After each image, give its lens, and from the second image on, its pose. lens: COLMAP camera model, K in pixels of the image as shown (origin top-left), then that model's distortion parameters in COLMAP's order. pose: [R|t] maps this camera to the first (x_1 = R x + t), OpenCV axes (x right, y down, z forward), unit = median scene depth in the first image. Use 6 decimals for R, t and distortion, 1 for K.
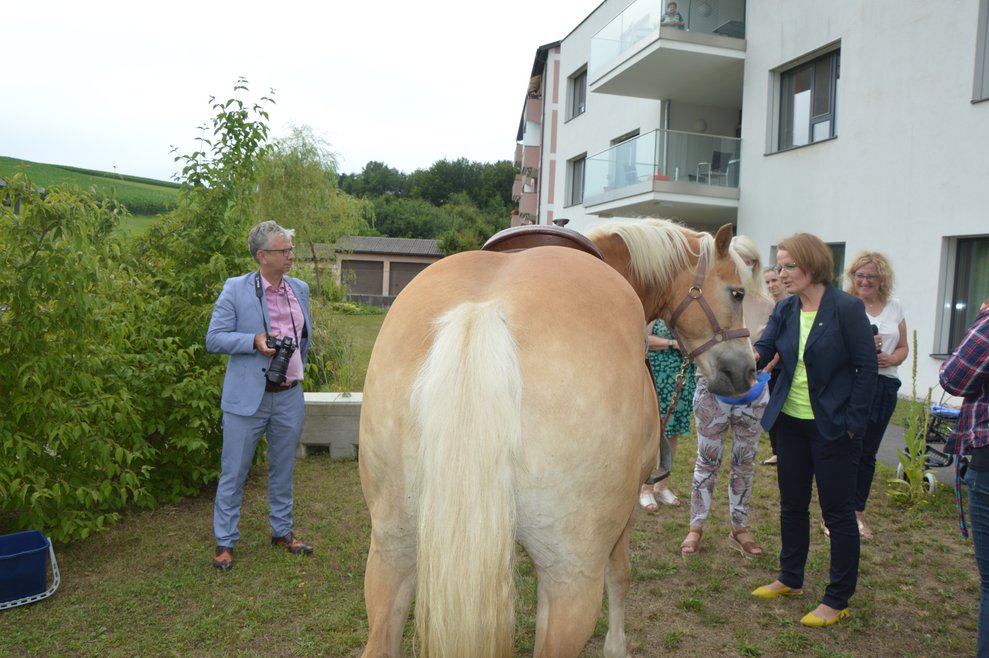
lens RADIAL K [[1042.2, 0, 494.5], [0, 1042.2, 329.0], [0, 0, 1]] dist [0.003746, 0.012394]
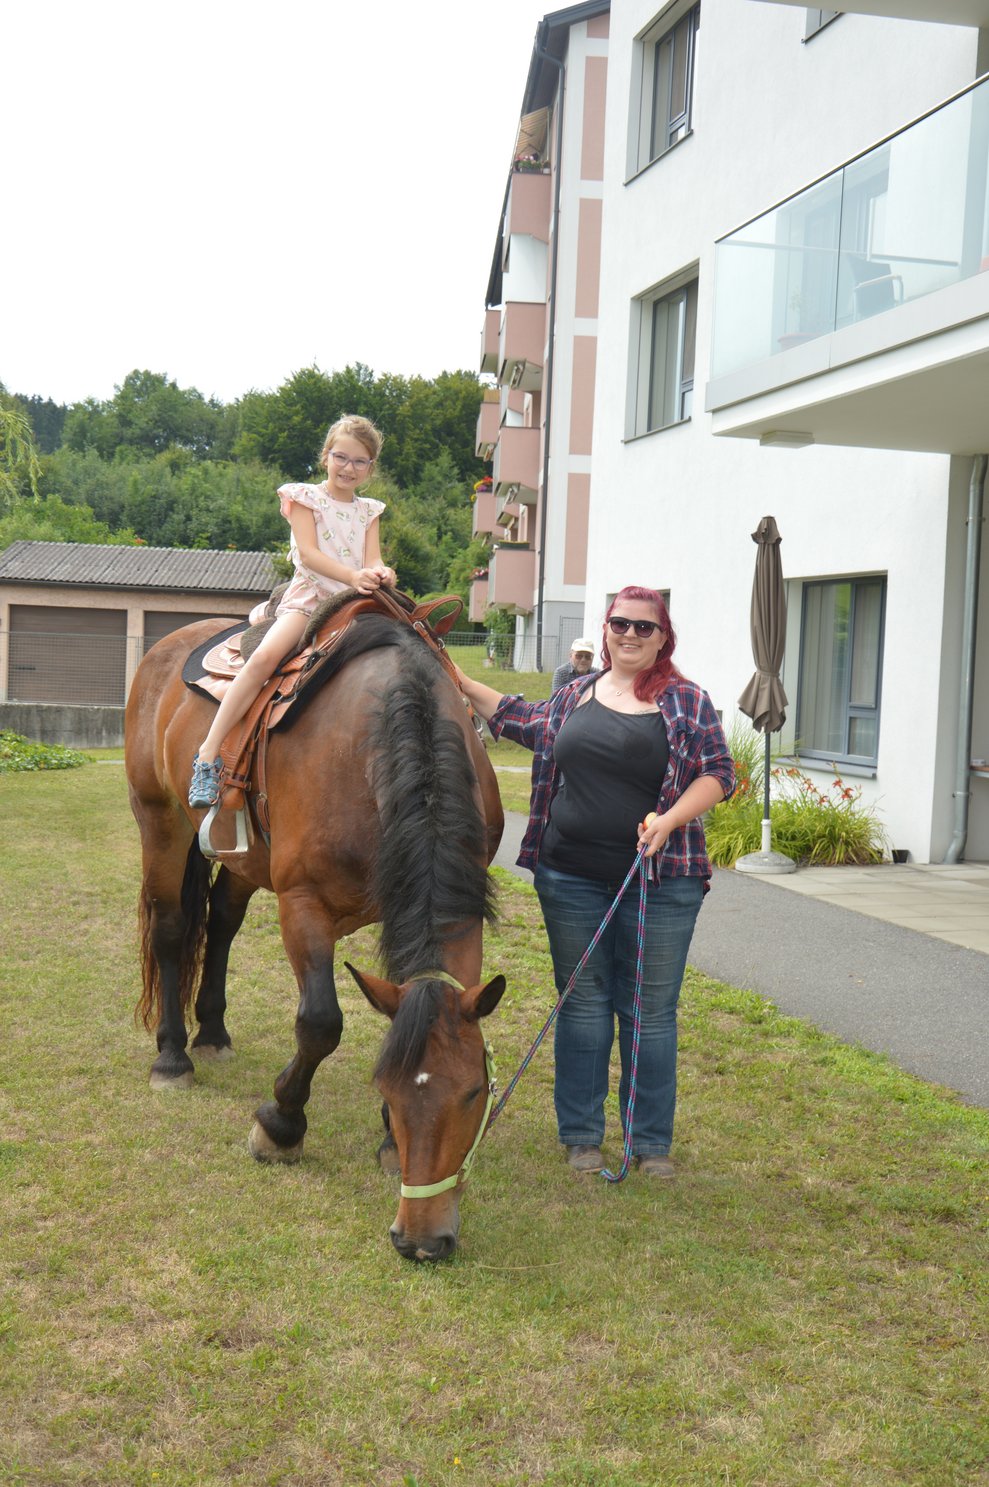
lens RADIAL K [[1643.5, 0, 494.5], [0, 1643.5, 743.5], [0, 0, 1]] dist [0.223732, 0.005435]
pose [[0.999754, -0.009922, 0.019817, 0.009588], [0.009762, 0.999919, 0.008137, -0.017549], [-0.019896, -0.007941, 0.999771, 0.340063]]
